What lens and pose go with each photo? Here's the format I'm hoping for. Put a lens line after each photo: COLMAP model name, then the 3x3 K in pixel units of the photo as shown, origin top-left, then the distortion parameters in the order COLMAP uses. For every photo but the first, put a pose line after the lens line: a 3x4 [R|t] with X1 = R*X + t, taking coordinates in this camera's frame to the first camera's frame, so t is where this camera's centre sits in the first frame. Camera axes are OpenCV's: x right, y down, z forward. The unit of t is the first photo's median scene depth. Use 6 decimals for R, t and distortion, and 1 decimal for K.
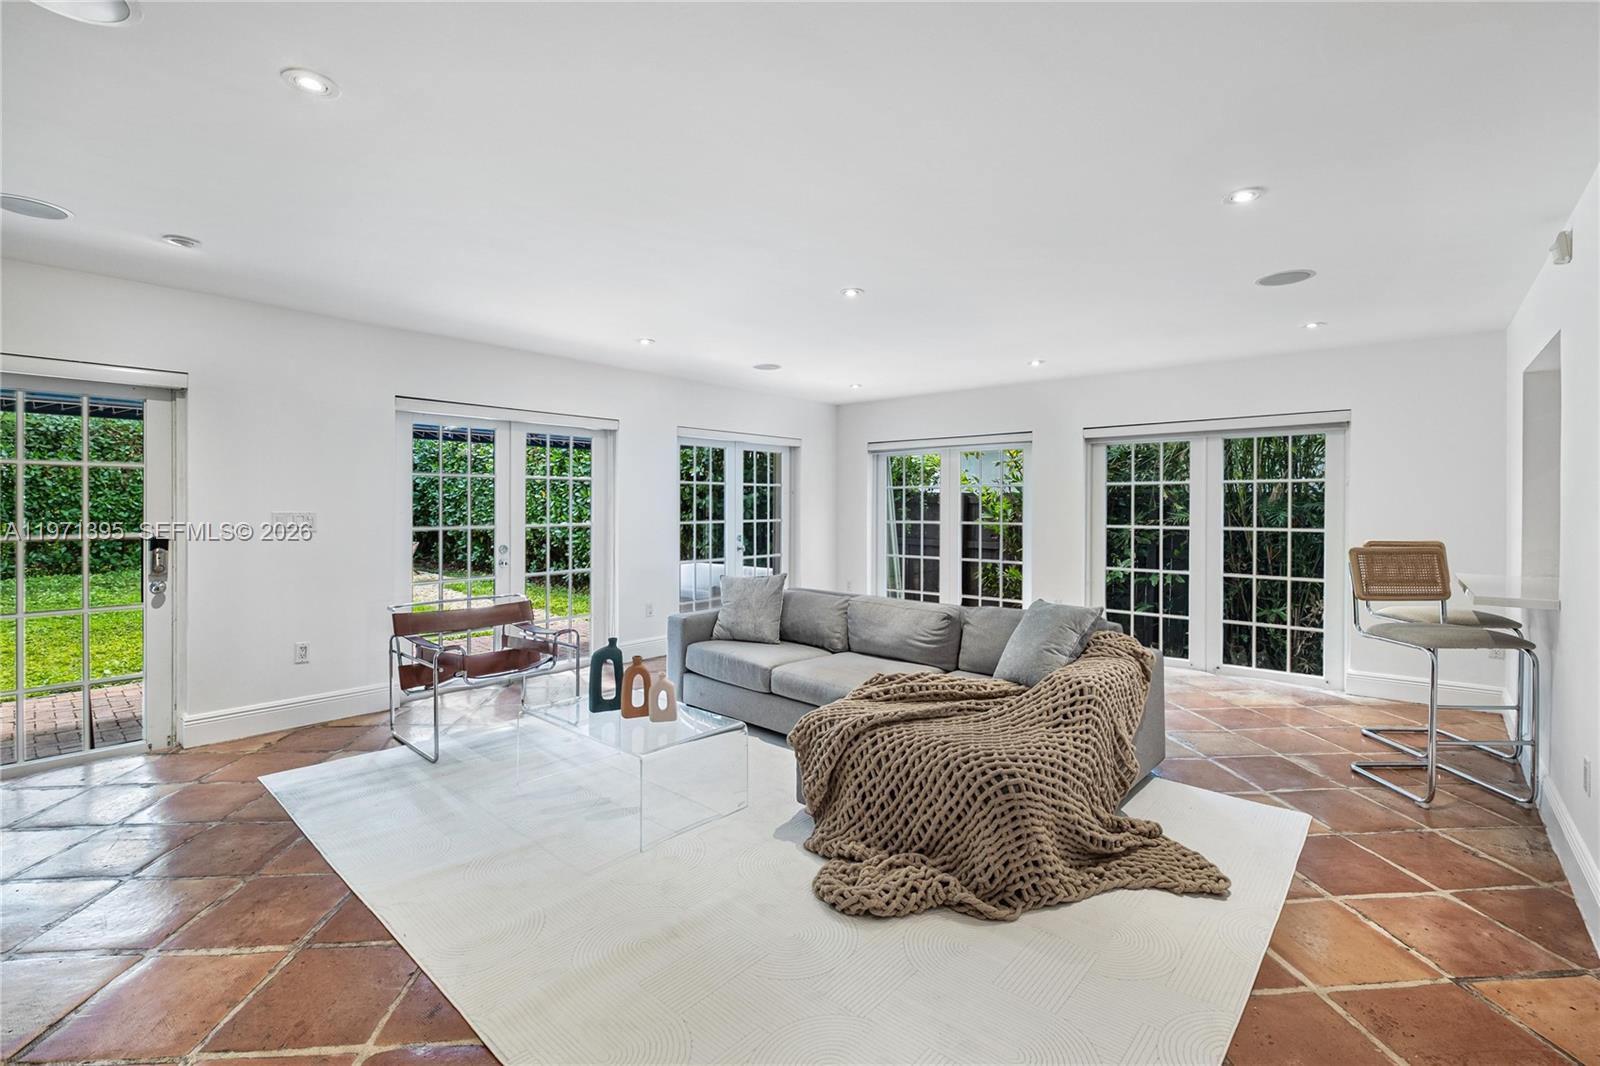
lens RADIAL K [[703.6, 0, 819.9], [0, 703.6, 506.1], [0, 0, 1]] dist [0.000235, -0.004687]
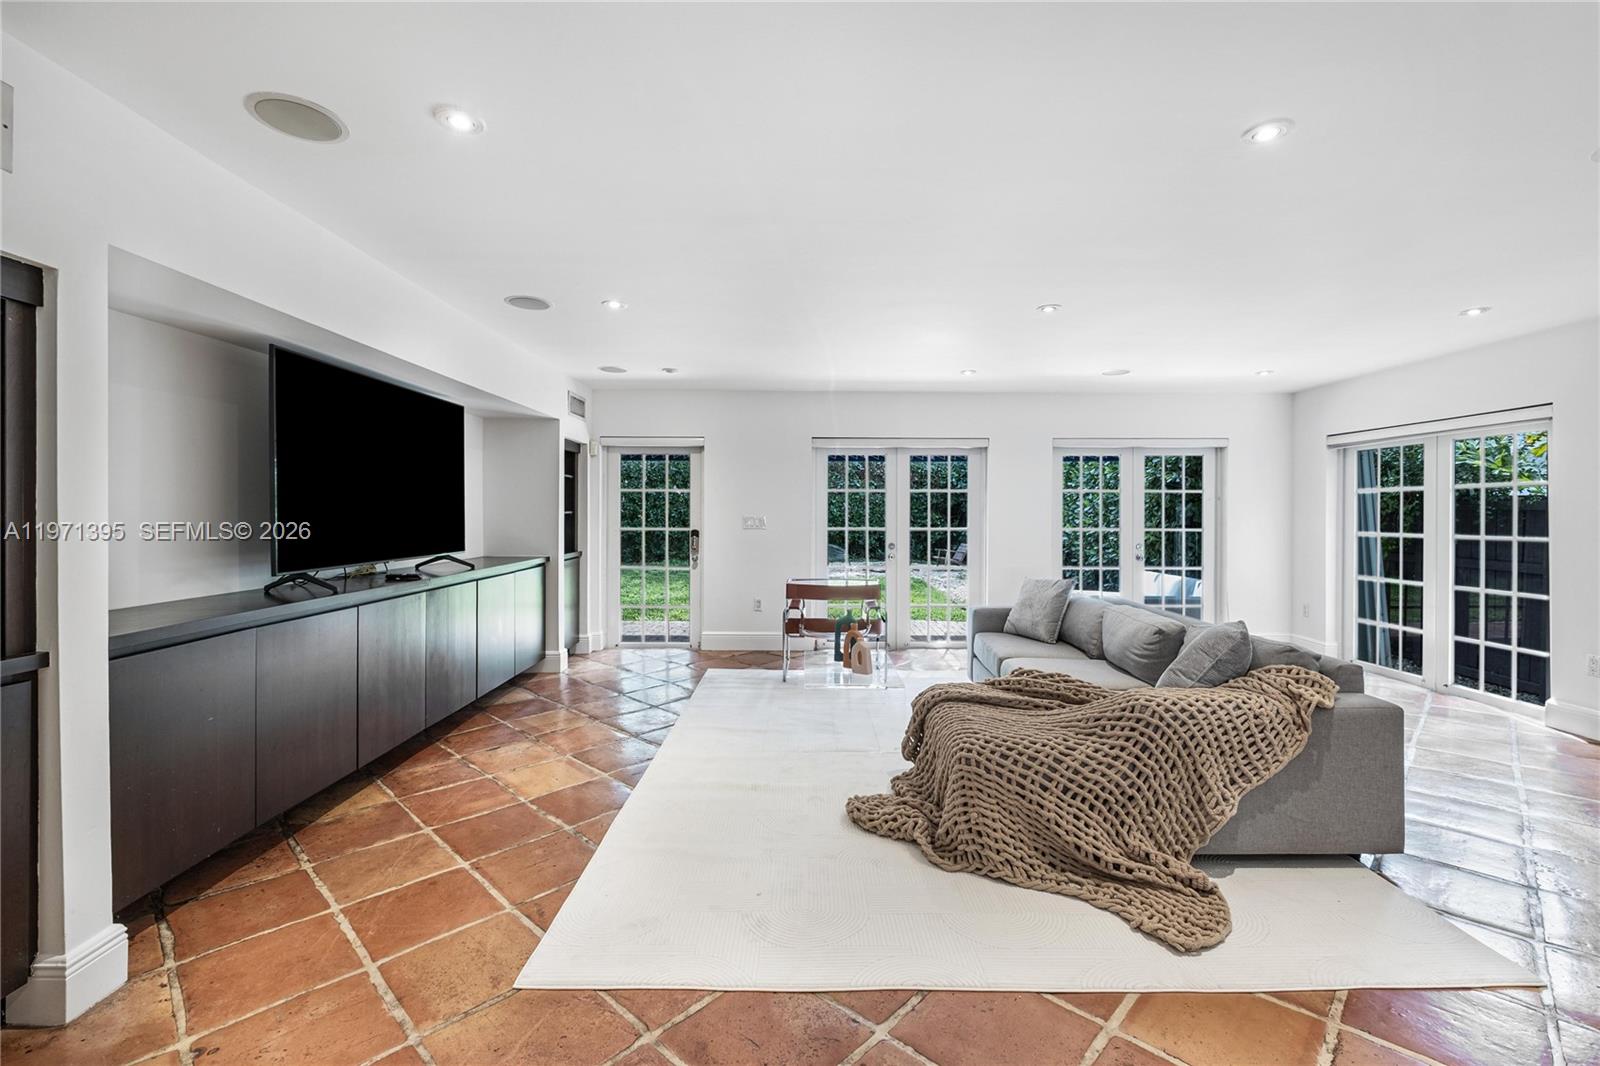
lens RADIAL K [[700.8, 0, 807.4], [0, 700.8, 515.1], [0, 0, 1]] dist [0.010704, -0.007742]
pose [[0.657819, 0.001672, -0.753174, 0.521558], [-0.001786, 0.999998, 0.000660, 0.003443], [0.753174, 0.000911, 0.657821, 0.036486]]
